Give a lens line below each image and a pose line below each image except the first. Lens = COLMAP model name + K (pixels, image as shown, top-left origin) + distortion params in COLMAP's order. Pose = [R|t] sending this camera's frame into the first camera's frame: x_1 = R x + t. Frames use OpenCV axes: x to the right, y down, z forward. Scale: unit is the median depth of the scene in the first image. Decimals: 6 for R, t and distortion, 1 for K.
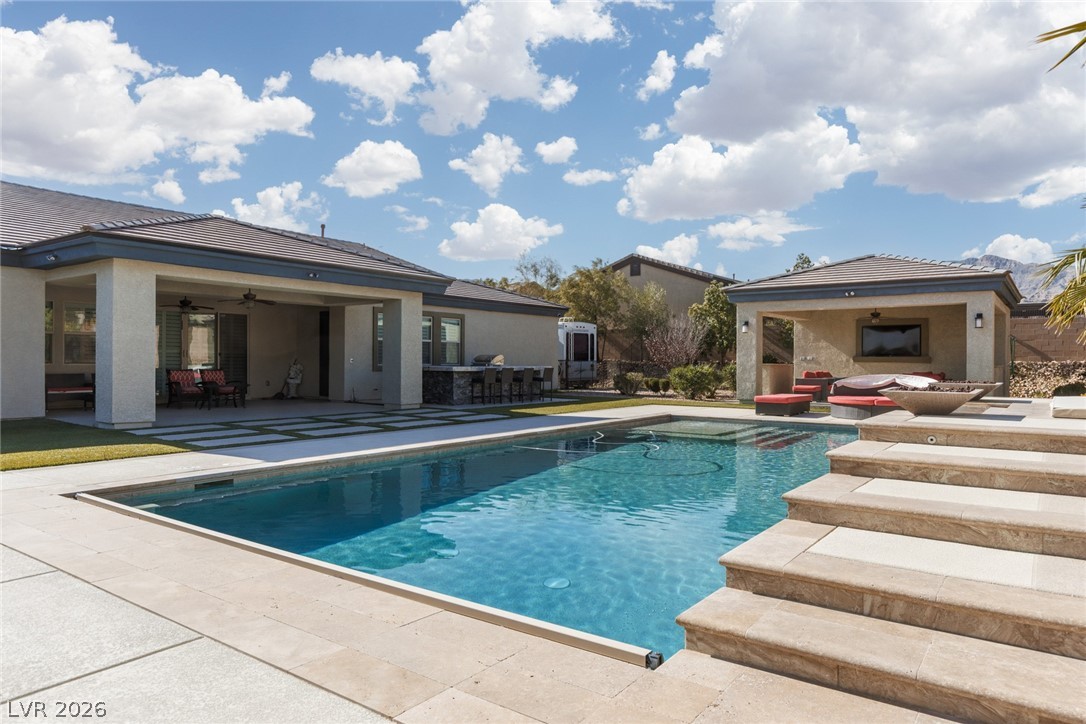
lens RADIAL K [[719.2, 0, 546.0], [0, 719.2, 360.0], [0, 0, 1]] dist [0.005568, -0.006449]
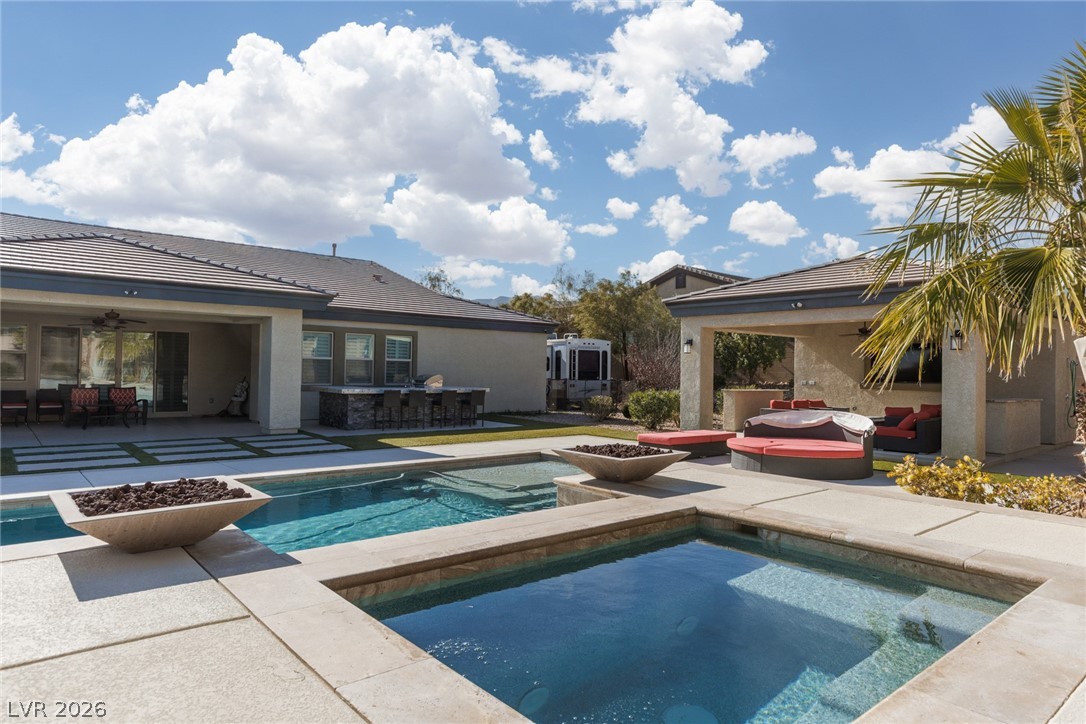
lens RADIAL K [[675.2, 0, 543.1], [0, 675.2, 362.3], [0, 0, 1]] dist [0.007904, 0.002494]
pose [[0.970376, 0.007942, -0.241467, 0.299639], [-0.011016, 0.999875, -0.011384, -0.016175], [0.241347, 0.013706, 0.970342, 0.195395]]
